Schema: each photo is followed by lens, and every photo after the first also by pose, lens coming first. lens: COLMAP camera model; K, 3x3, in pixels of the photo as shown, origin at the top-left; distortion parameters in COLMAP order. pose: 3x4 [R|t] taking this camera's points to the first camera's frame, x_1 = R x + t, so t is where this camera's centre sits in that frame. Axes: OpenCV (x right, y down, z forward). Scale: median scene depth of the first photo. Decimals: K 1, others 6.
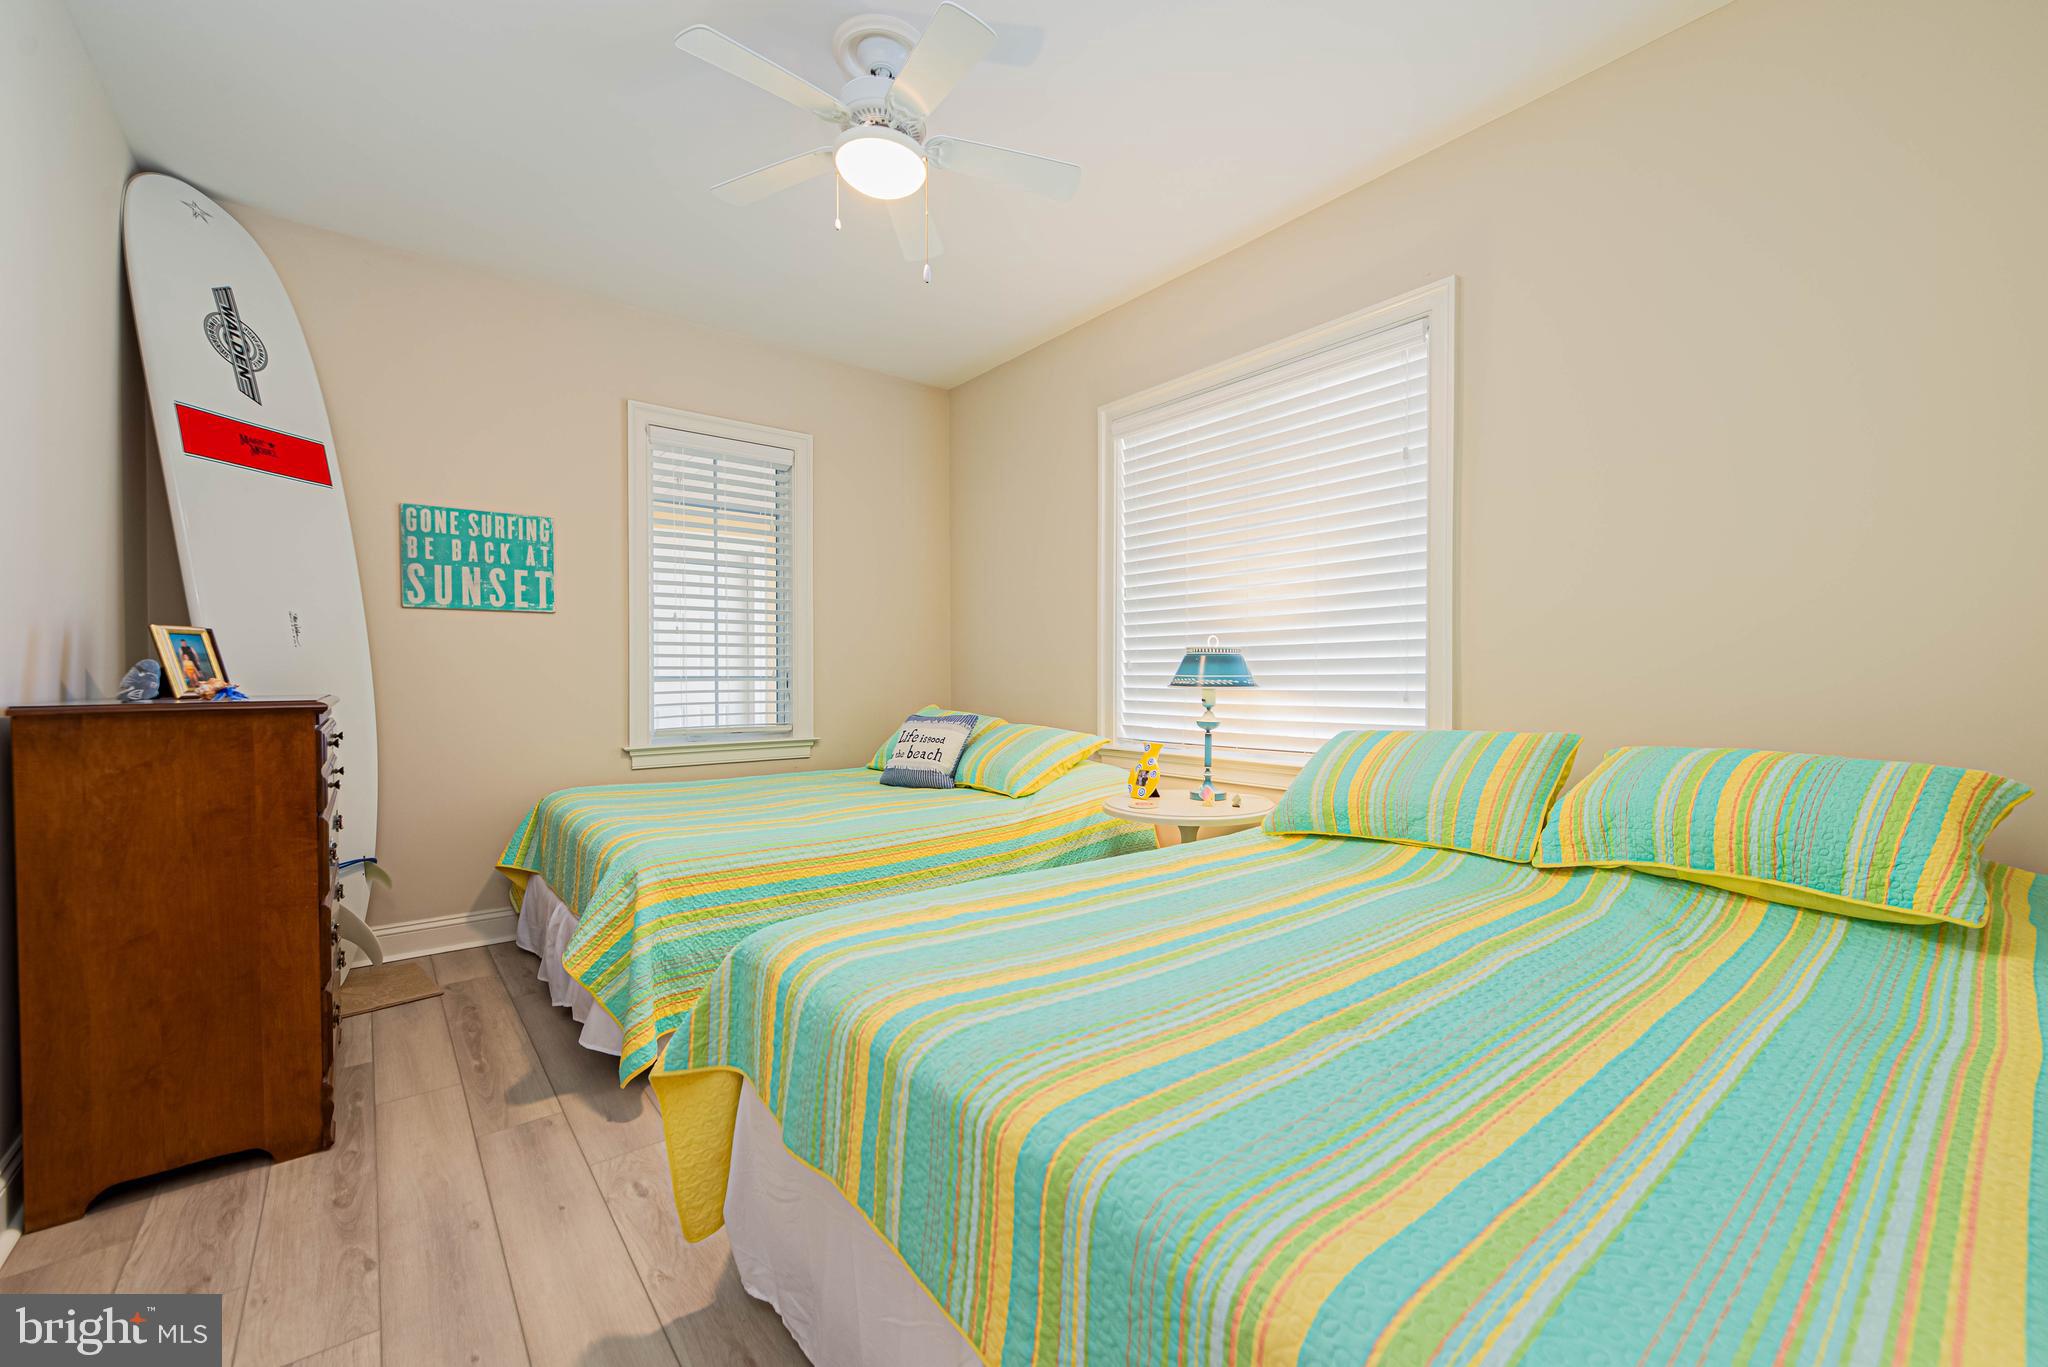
lens RADIAL K [[812.8, 0, 1033.1], [0, 812.8, 687.9], [0, 0, 1]] dist [0.001842, -0.000035]
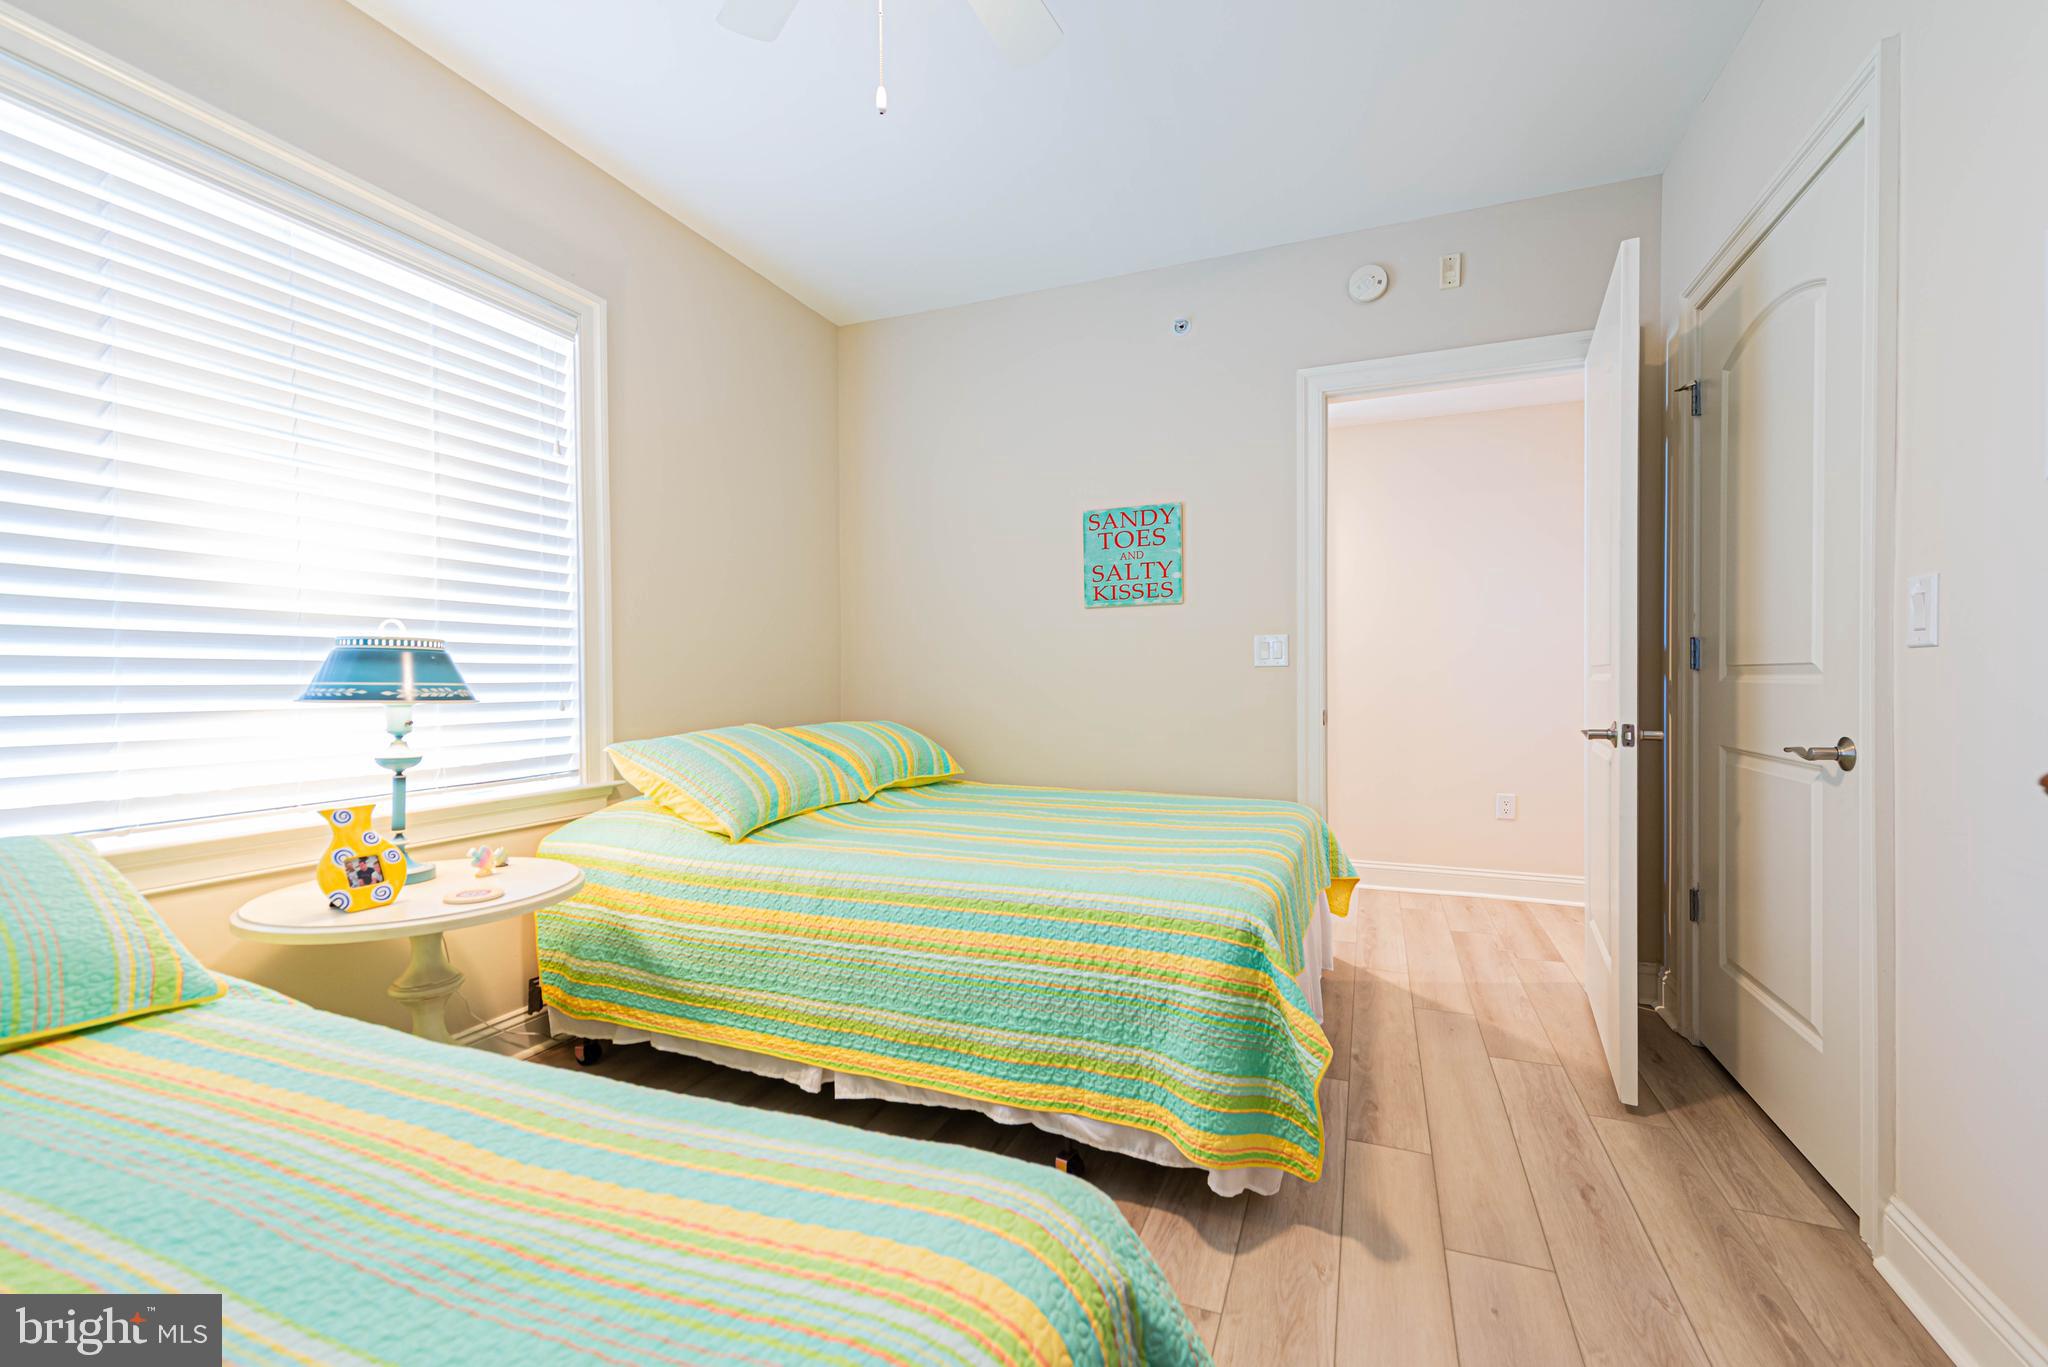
lens RADIAL K [[812.8, 0, 1033.1], [0, 812.8, 687.9], [0, 0, 1]] dist [0.001842, -0.000035]
pose [[-0.469036, -0.011009, 0.883110, -0.579559], [0.011699, 0.999757, 0.018676, -0.018053], [-0.883101, 0.019091, -0.468794, 0.874793]]
